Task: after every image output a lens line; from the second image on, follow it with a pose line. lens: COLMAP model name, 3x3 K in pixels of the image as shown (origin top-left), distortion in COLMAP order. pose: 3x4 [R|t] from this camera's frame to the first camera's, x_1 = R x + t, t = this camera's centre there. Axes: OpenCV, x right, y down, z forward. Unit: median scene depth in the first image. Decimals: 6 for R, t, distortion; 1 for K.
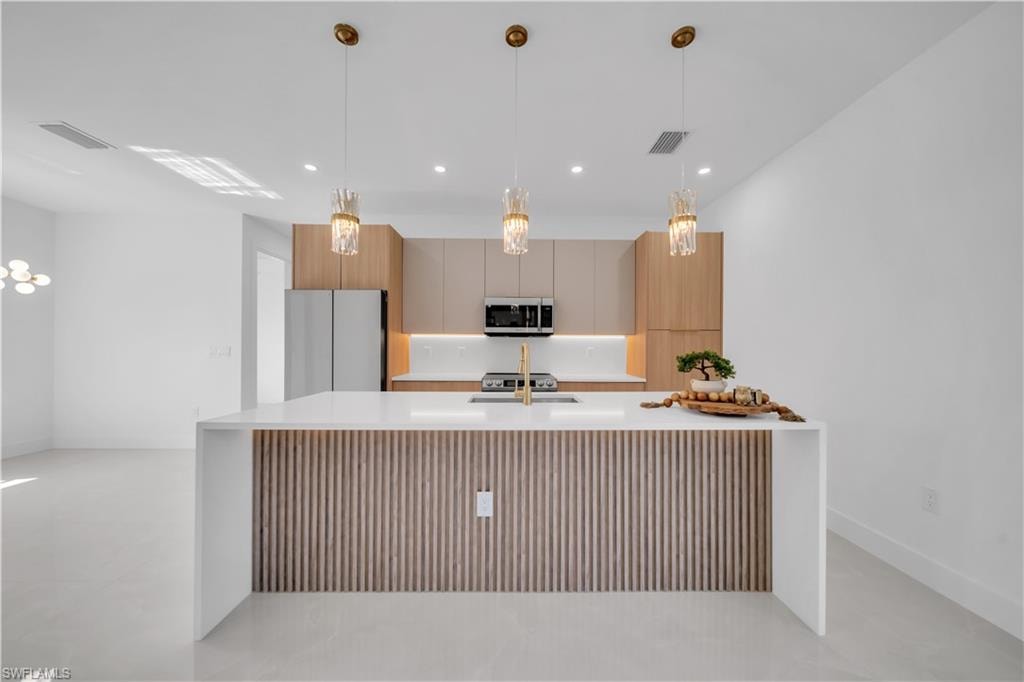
lens RADIAL K [[354.1, 0, 514.9], [0, 354.1, 346.9], [0, 0, 1]] dist [0.000643, -0.001146]
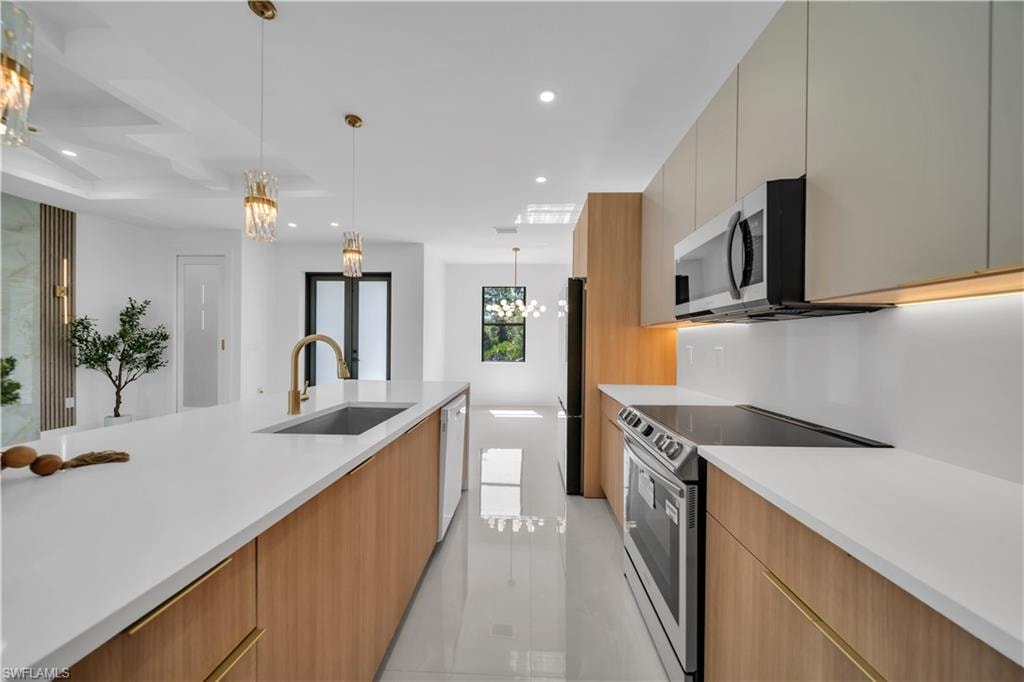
lens RADIAL K [[354.1, 0, 514.9], [0, 354.1, 346.9], [0, 0, 1]] dist [0.000643, -0.001146]
pose [[-0.049165, 0.002801, -0.998787, 0.436429], [-0.011634, 0.999927, 0.003377, 0.002828], [0.998723, 0.011786, -0.049128, 0.845108]]
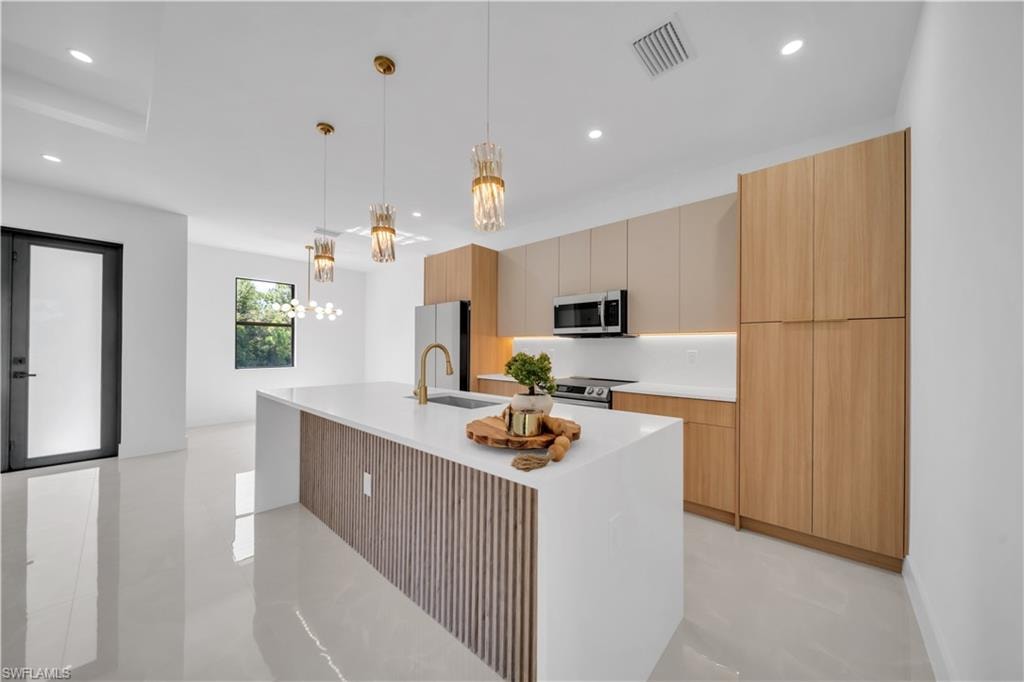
lens RADIAL K [[354.1, 0, 514.9], [0, 354.1, 346.9], [0, 0, 1]] dist [0.000643, -0.001146]
pose [[0.741233, -0.003712, -0.671238, 0.503746], [-0.003844, 0.999945, -0.009774, 0.004025], [0.671237, 0.009825, 0.741178, 0.226624]]
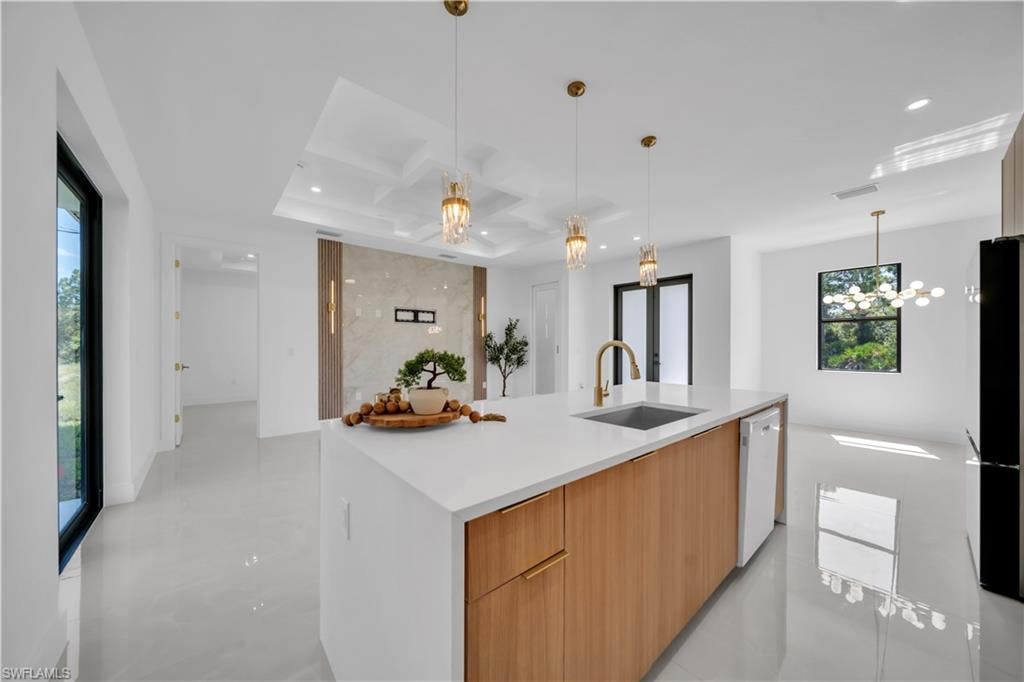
lens RADIAL K [[354.1, 0, 514.9], [0, 354.1, 346.9], [0, 0, 1]] dist [0.000643, -0.001146]
pose [[-0.760582, -0.003859, -0.649230, 0.456583], [-0.005404, 0.999985, 0.000387, 0.001449], [0.649219, 0.003803, -0.760592, 0.876562]]
